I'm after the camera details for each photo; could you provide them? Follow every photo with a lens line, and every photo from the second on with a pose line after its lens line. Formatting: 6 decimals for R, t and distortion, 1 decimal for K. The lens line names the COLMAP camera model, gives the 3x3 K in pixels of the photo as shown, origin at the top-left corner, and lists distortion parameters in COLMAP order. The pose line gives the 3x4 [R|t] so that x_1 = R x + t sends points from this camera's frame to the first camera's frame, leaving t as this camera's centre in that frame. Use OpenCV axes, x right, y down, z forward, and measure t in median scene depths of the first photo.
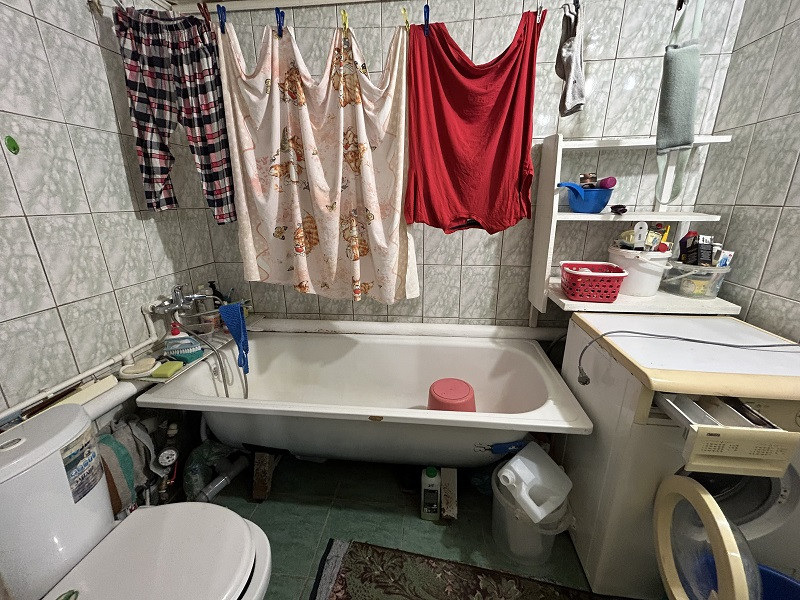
lens RADIAL K [[320.3, 0, 400.0], [0, 320.3, 300.0], [0, 0, 1]] dist [-0.010187, 0.000519]
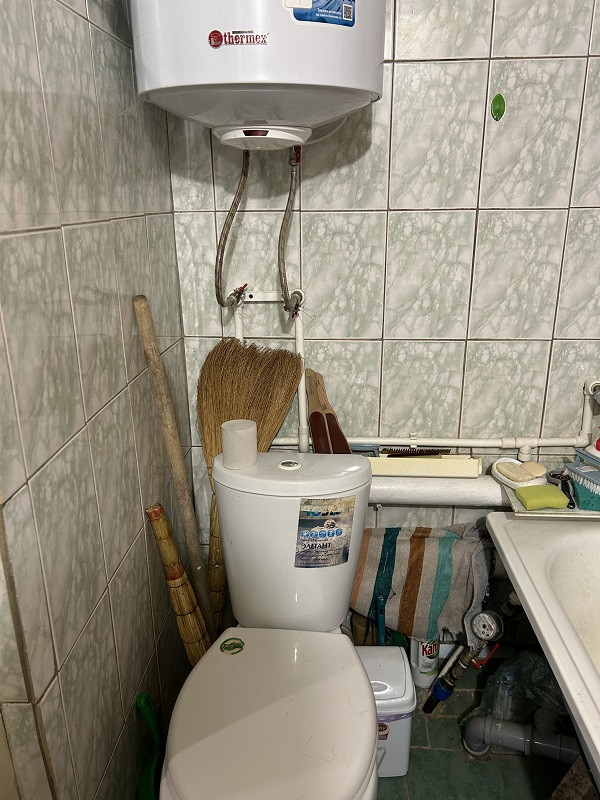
lens RADIAL K [[602.4, 0, 305.2], [0, 602.4, 396.2], [0, 0, 1]] dist [0.063336, -0.069022]
pose [[0.070875, 0.321890, -0.944120, 0.206962], [-0.291071, 0.911981, 0.289082, -0.145954], [0.954073, 0.254317, 0.158330, 0.458869]]
